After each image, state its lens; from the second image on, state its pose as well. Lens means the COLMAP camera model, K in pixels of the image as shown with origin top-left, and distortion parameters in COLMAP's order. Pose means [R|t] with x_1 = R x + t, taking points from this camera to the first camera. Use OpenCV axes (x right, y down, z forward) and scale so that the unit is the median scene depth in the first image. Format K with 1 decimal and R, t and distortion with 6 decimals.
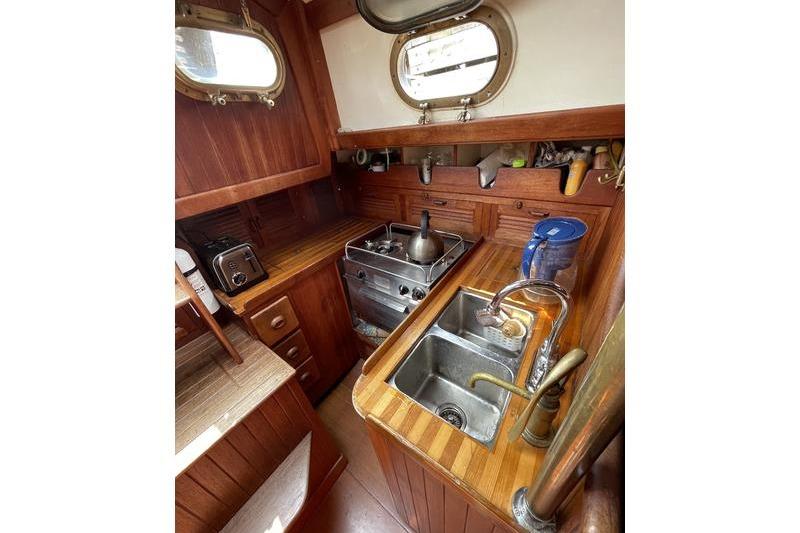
lens RADIAL K [[244.7, 0, 401.8], [0, 244.7, 268.4], [0, 0, 1]] dist [0.000736, 0.000059]
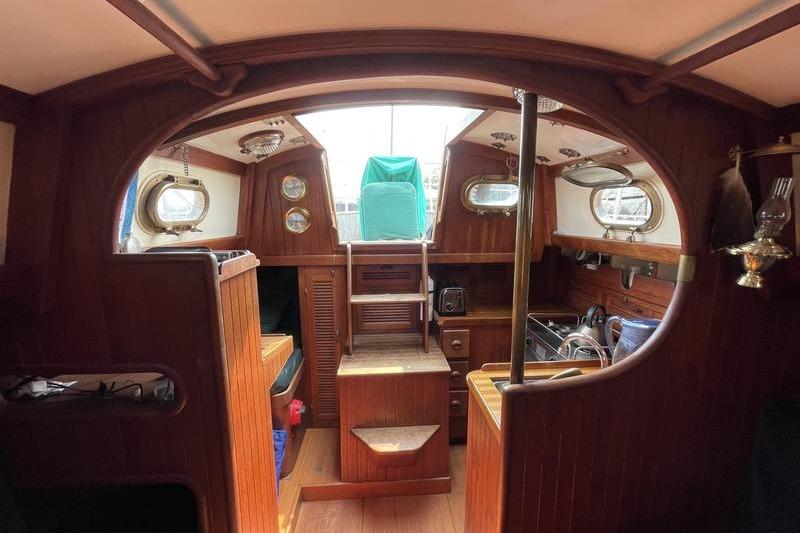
lens RADIAL K [[324.8, 0, 400.0], [0, 324.8, 266.5], [0, 0, 1]] dist [0.002372, 0.000398]
pose [[0.643992, 0.212086, -0.735047, 0.592103], [-0.451630, 0.880912, -0.141510, 0.246551], [0.617499, 0.423100, 0.663085, -0.663829]]
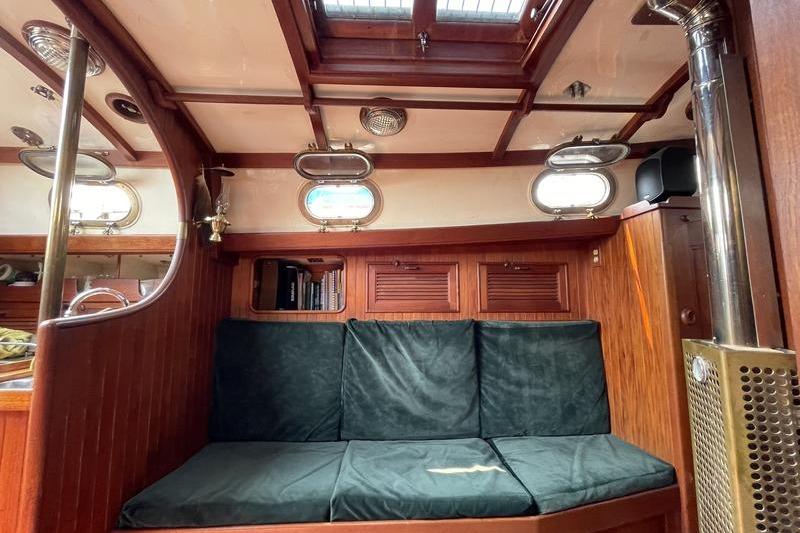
lens RADIAL K [[324.8, 0, 400.0], [0, 324.8, 266.5], [0, 0, 1]] dist [0.002372, 0.000398]
pose [[0.780803, 0.157907, 0.604493, 0.365833], [0.265641, 0.791820, -0.549960, 0.840960], [-0.565492, 0.589988, 0.576309, -0.777486]]
